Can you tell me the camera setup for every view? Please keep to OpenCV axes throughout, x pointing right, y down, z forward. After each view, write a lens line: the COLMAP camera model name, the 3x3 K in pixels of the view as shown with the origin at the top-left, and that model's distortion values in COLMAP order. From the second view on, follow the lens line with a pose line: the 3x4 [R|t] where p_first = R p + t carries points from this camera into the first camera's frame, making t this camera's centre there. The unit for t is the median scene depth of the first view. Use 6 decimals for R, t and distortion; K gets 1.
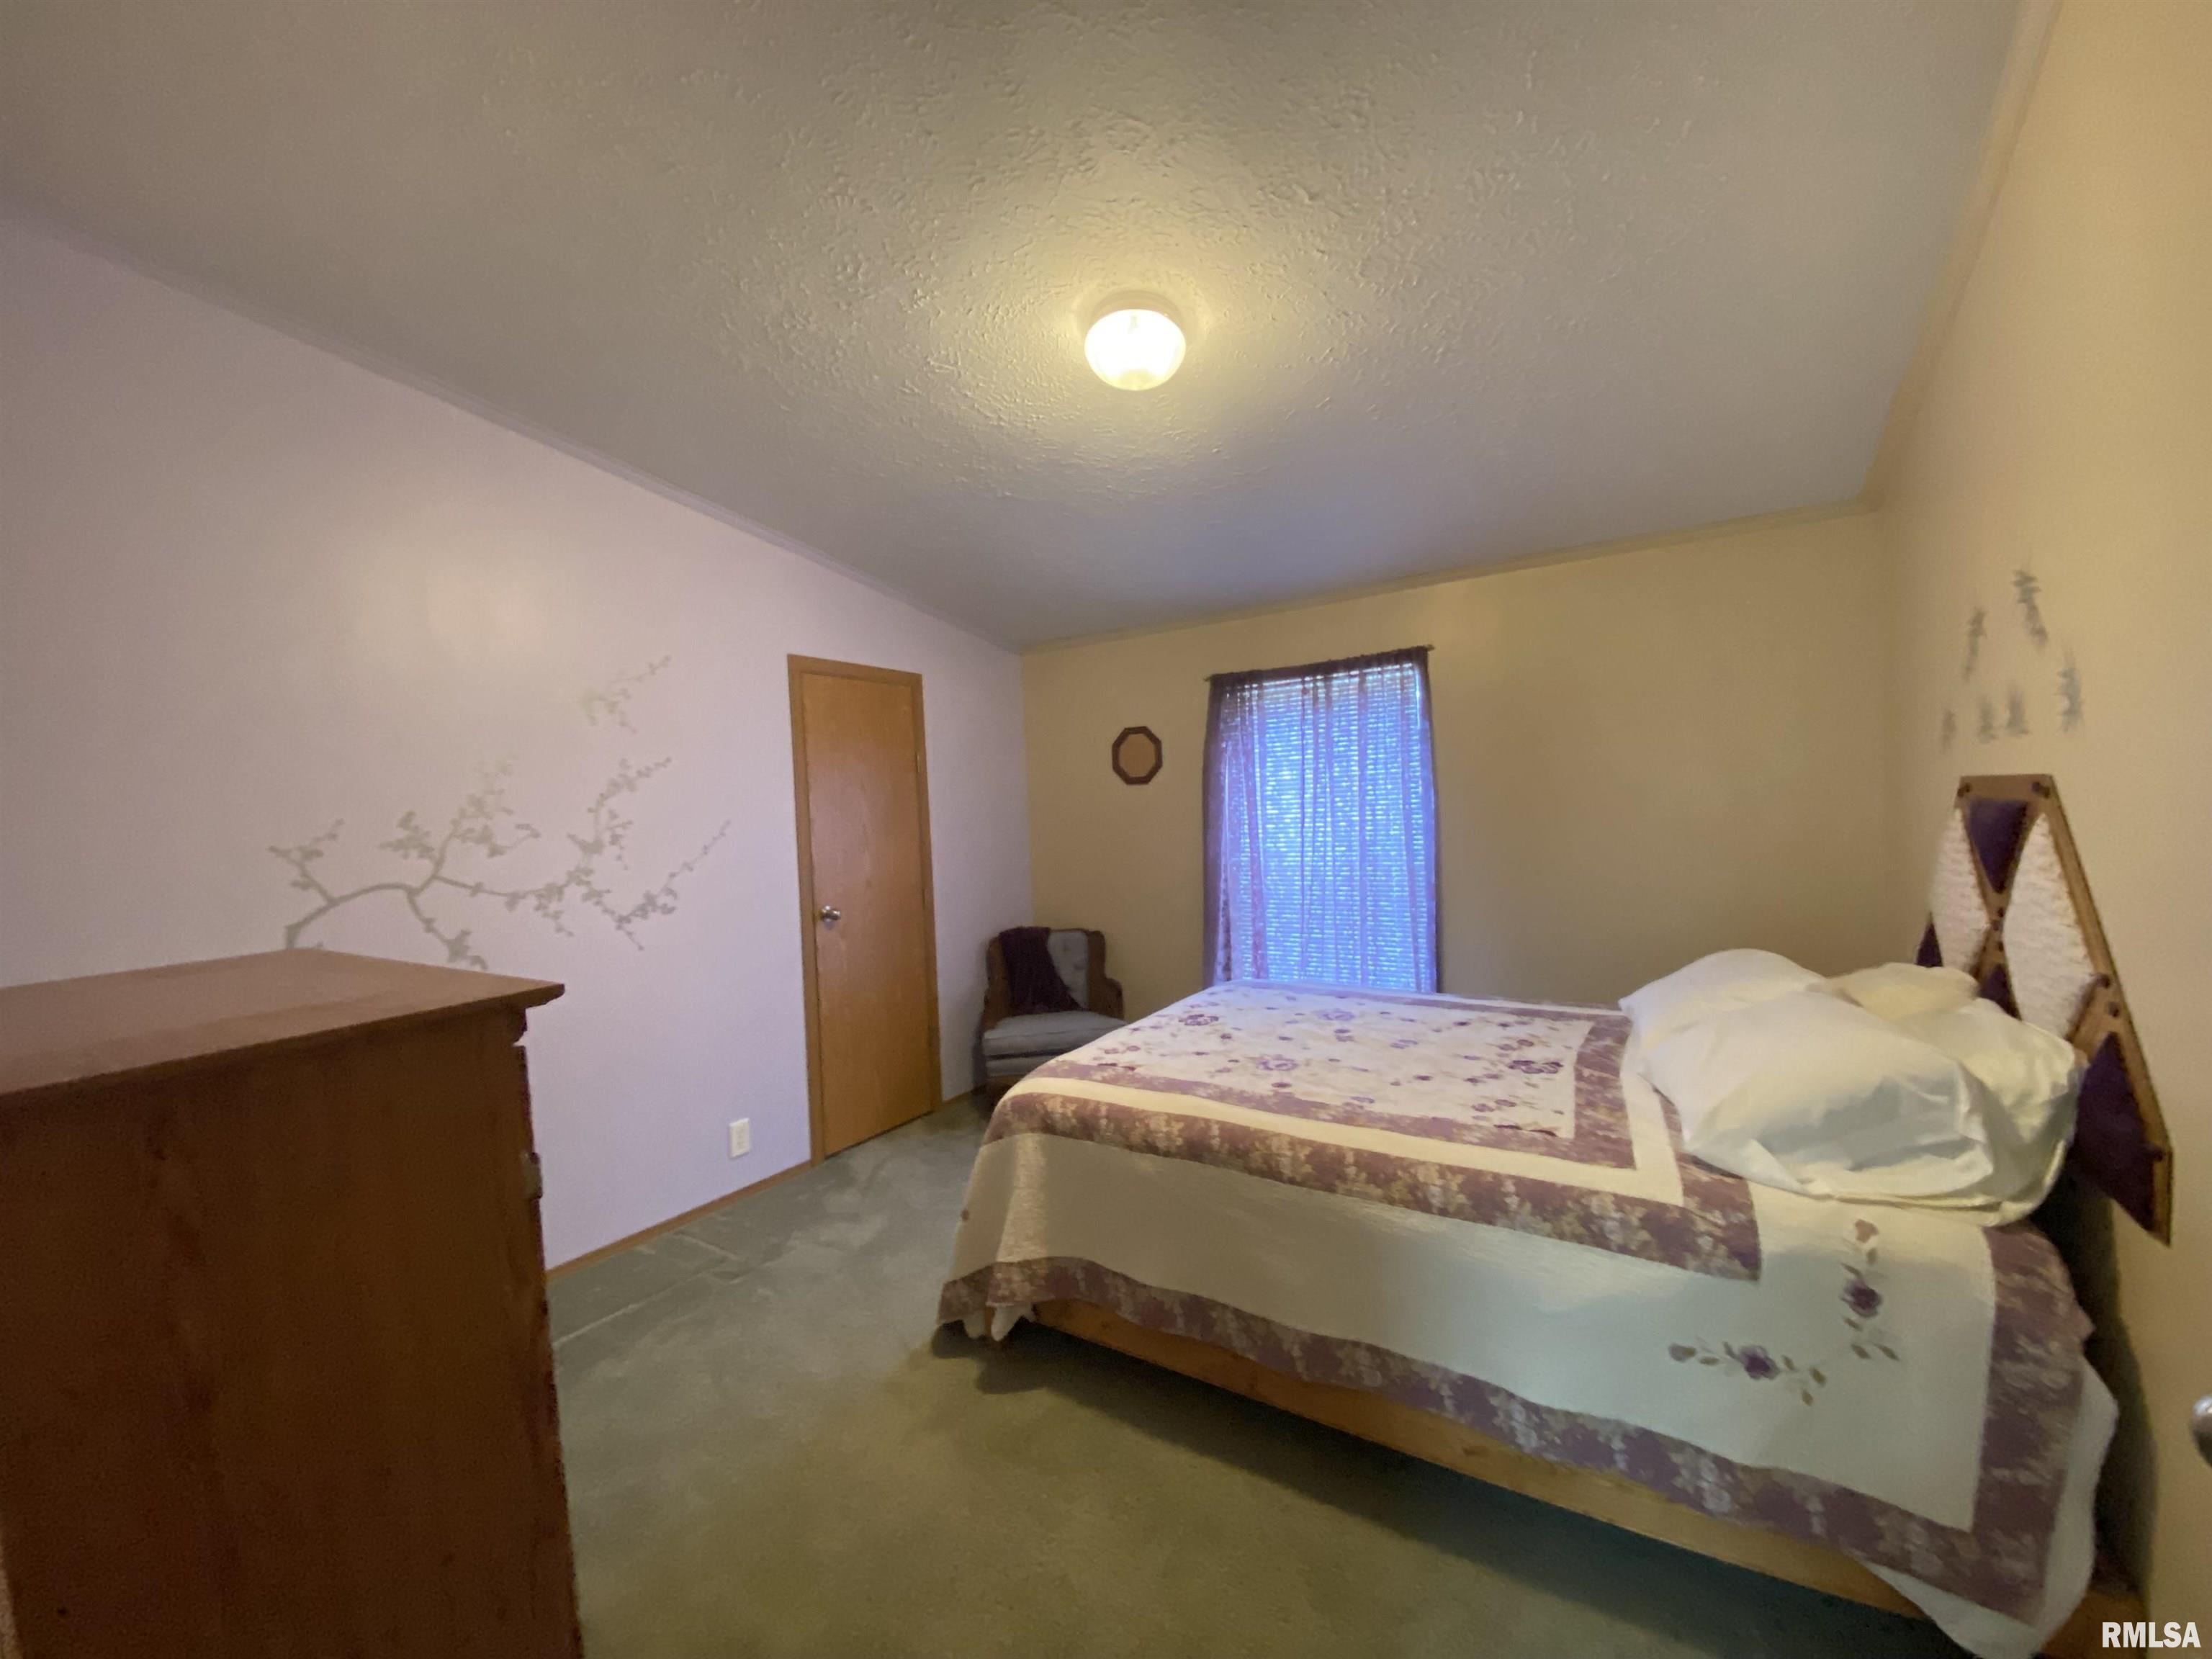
lens RADIAL K [[897.4, 0, 1106.0], [0, 897.4, 829.5], [0, 0, 1]] dist [0.002728, -0.013475]
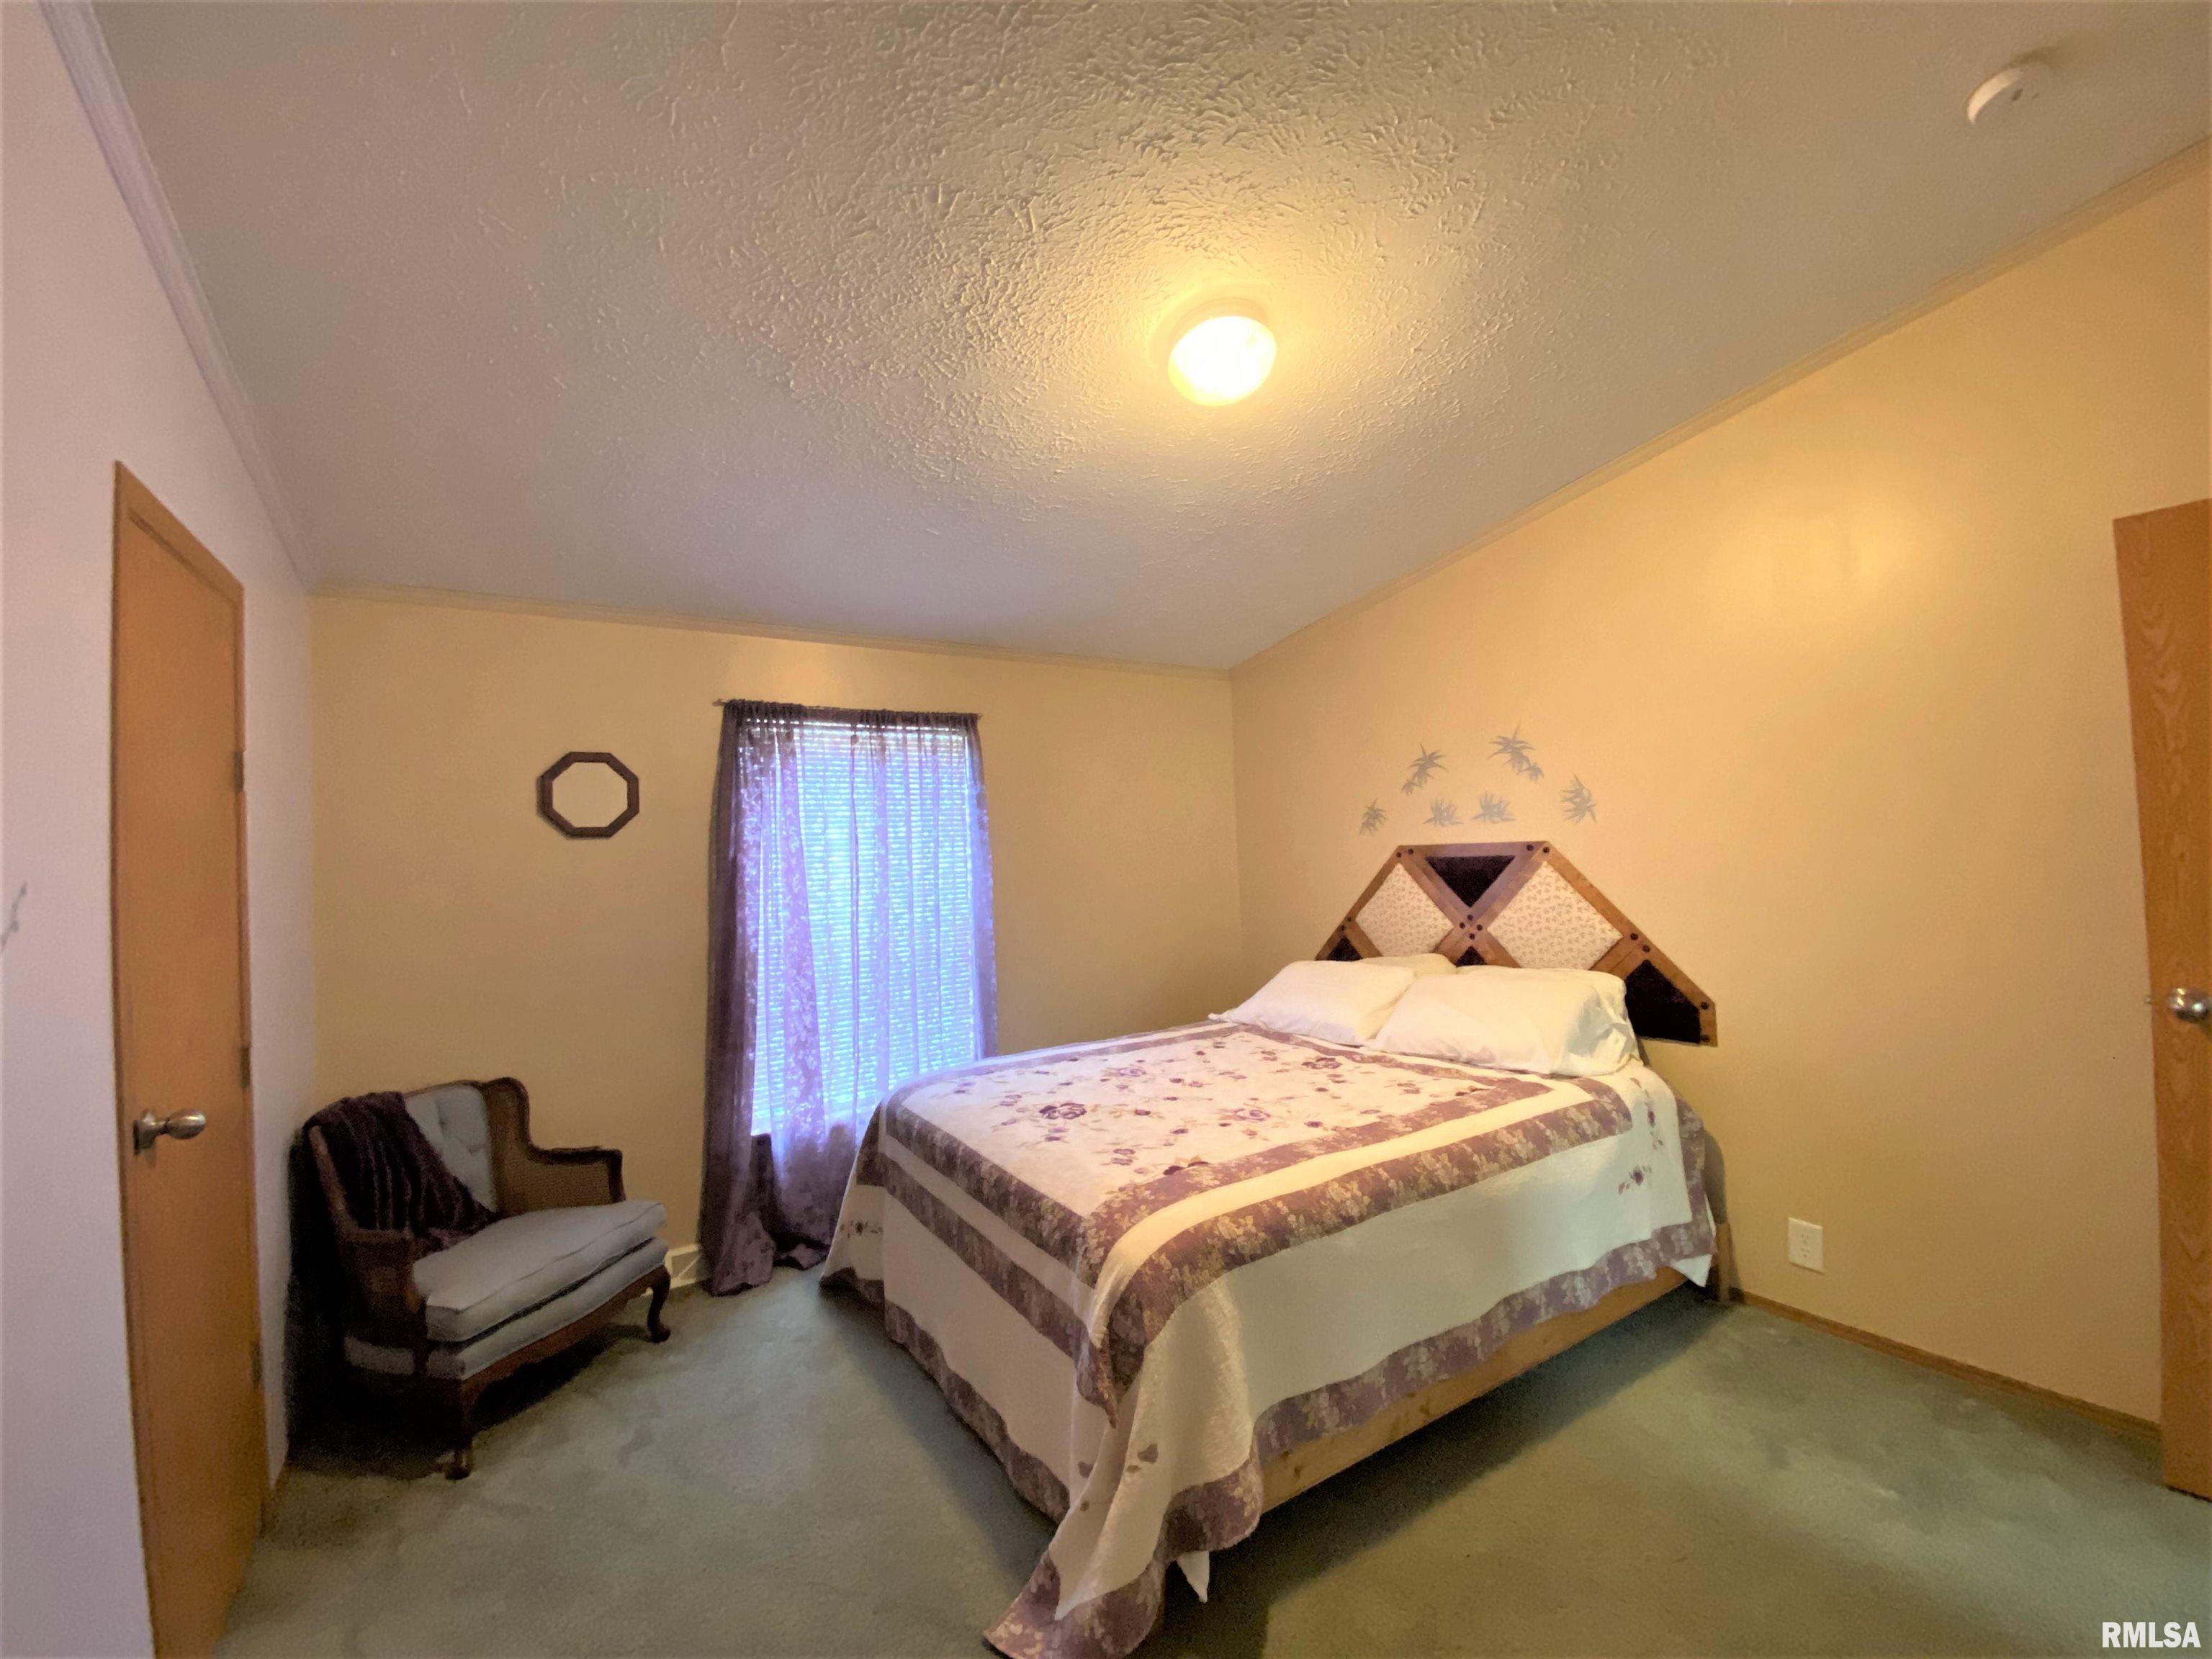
lens RADIAL K [[884.2, 0, 1106.0], [0, 884.2, 829.5], [0, 0, 1]] dist [0.025339, -0.000030]
pose [[0.405932, 0.047602, 0.912663, -0.792054], [0.035252, 0.997084, -0.067684, 0.003915], [-0.913223, 0.059649, 0.403070, 0.721787]]
